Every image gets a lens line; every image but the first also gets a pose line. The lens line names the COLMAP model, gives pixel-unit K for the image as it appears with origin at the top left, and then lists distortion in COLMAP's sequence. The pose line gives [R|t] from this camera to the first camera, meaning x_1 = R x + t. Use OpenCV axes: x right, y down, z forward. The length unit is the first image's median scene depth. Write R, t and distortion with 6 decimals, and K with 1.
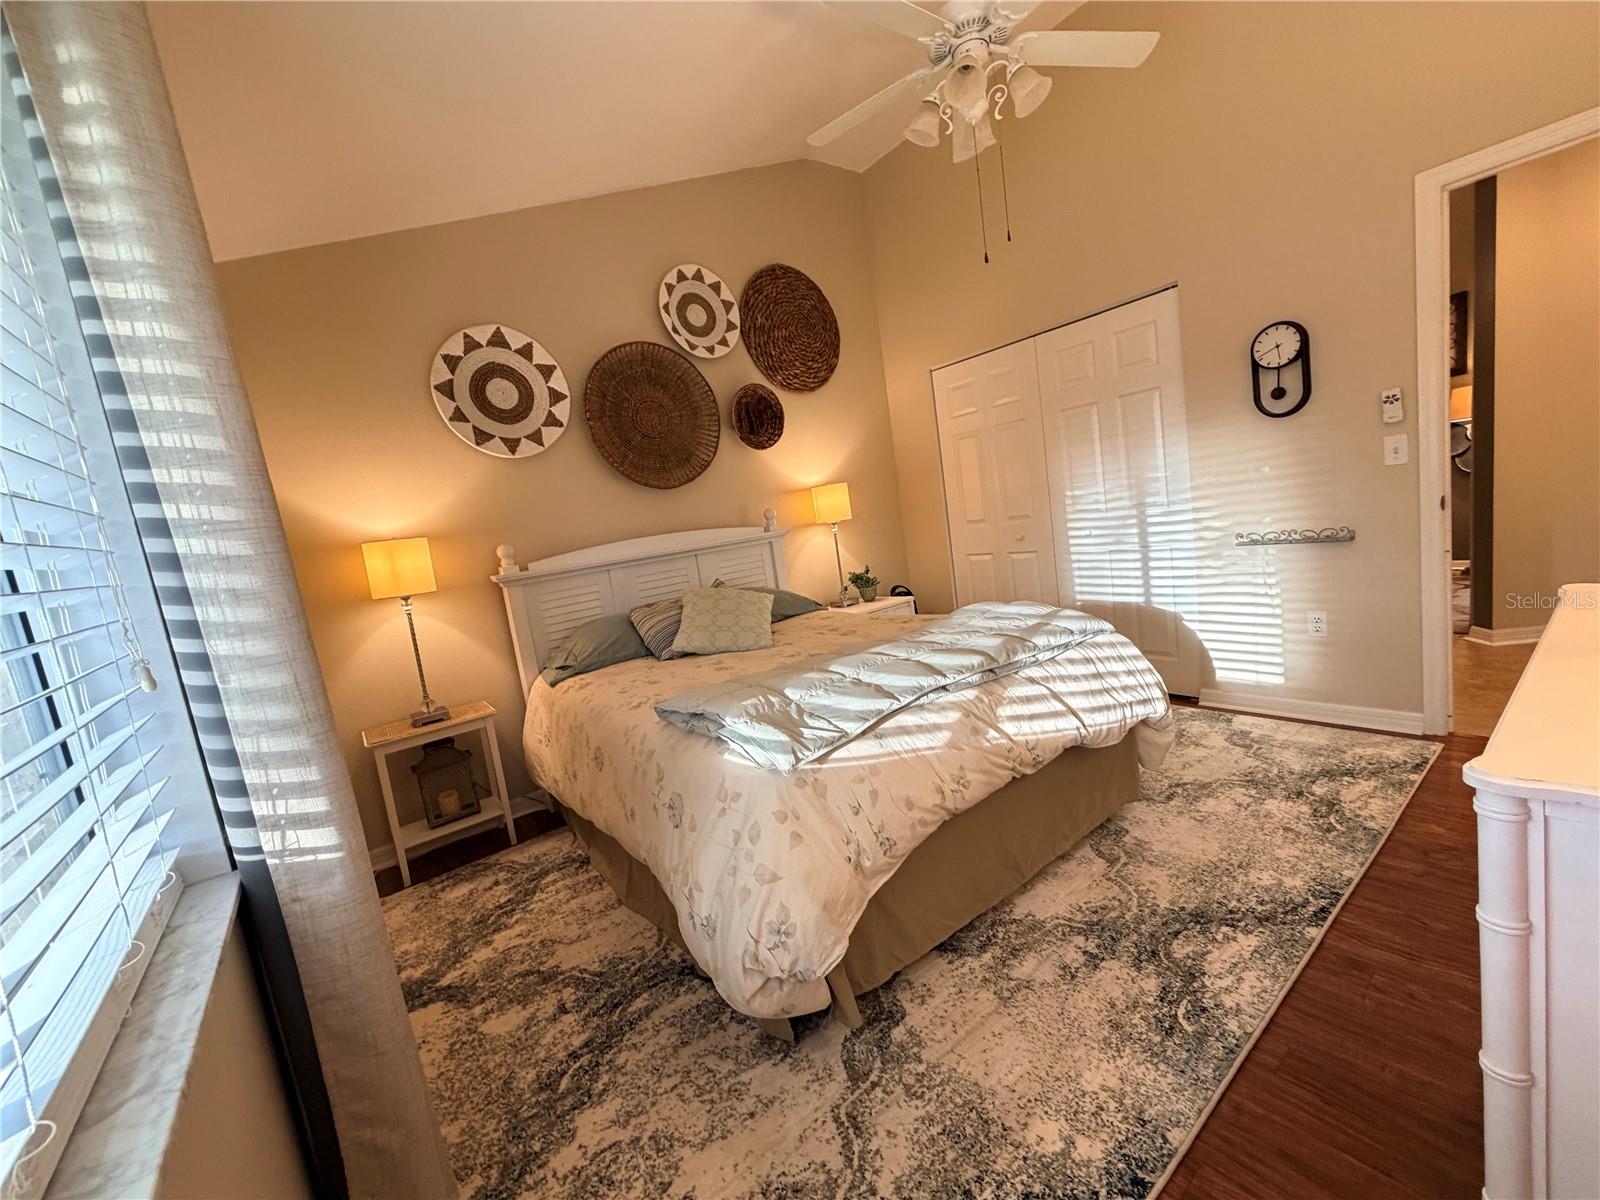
lens RADIAL K [[638.4, 0, 794.2], [0, 638.4, 598.5], [0, 0, 1]] dist [0.000037, 0.000150]
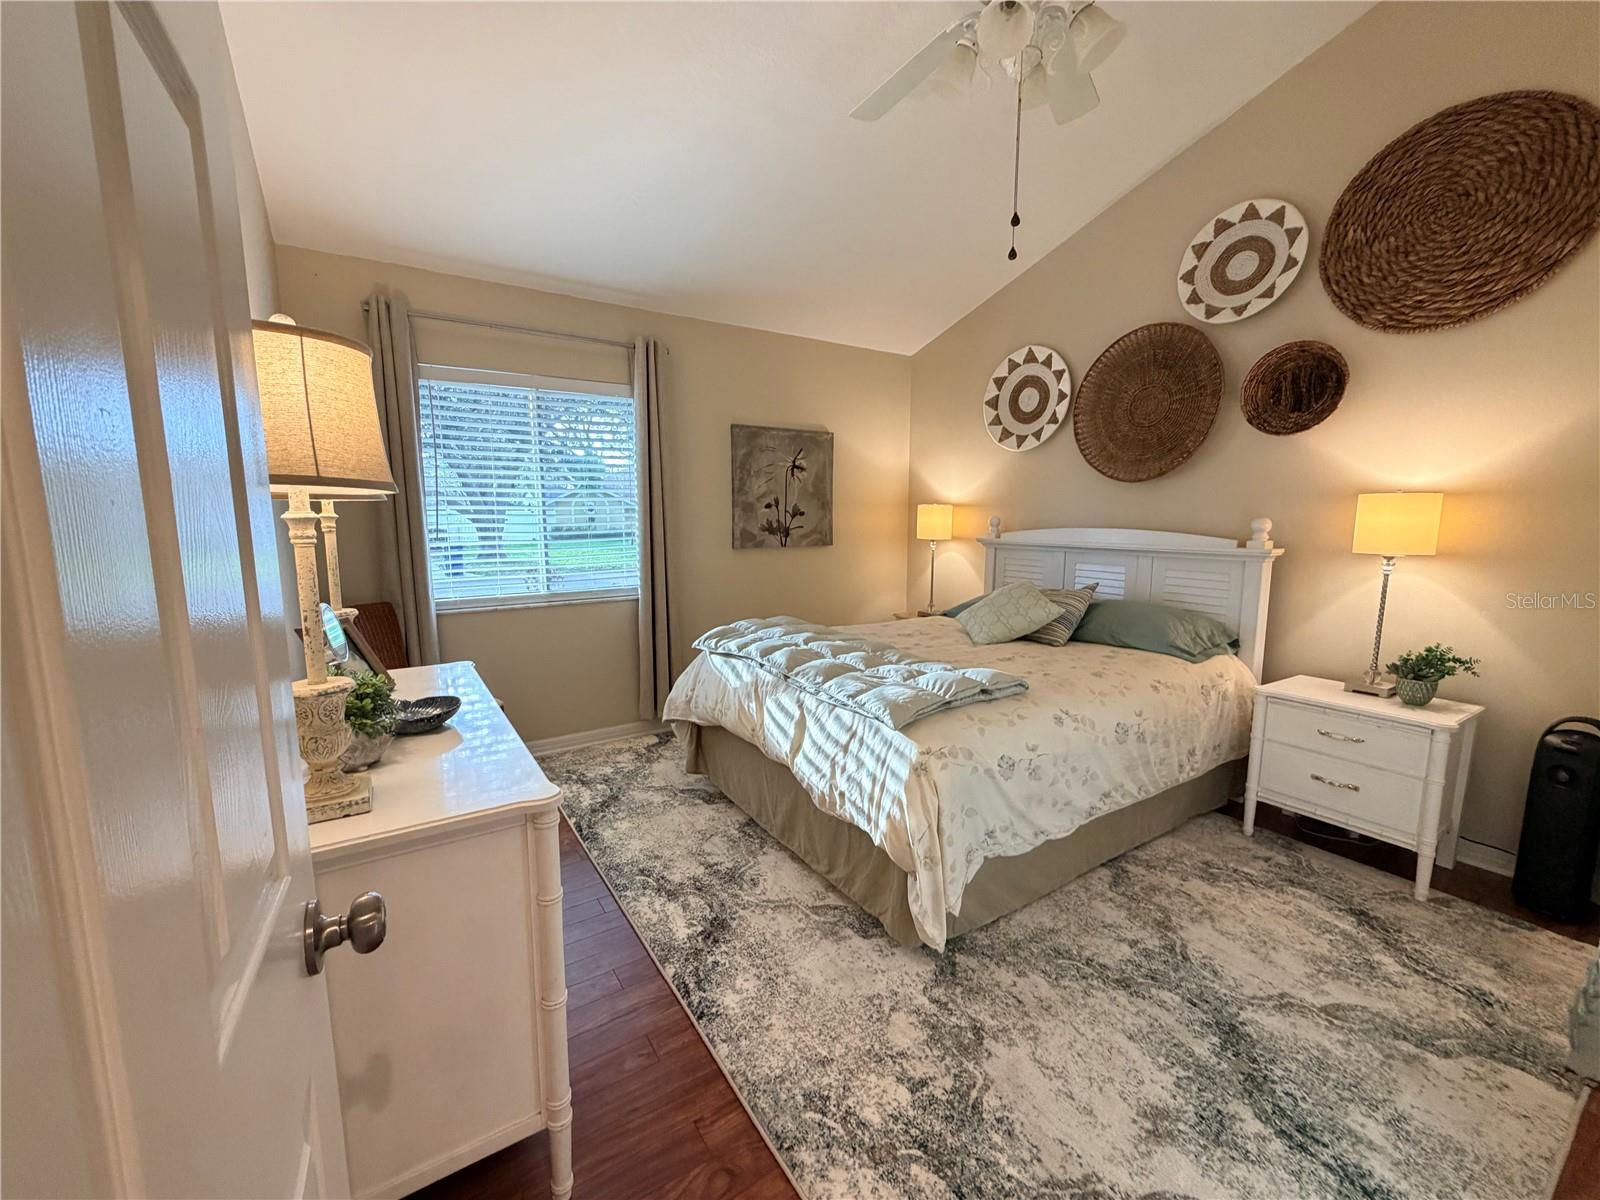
lens RADIAL K [[638.4, 0, 795.6], [0, 638.4, 600.0], [0, 0, 1]] dist [0.000037, 0.000150]
pose [[-0.060896, 0.275093, -0.959487, 0.920024], [-0.119598, 0.952335, 0.280633, -0.243678], [0.990953, 0.131842, -0.025093, 0.627053]]
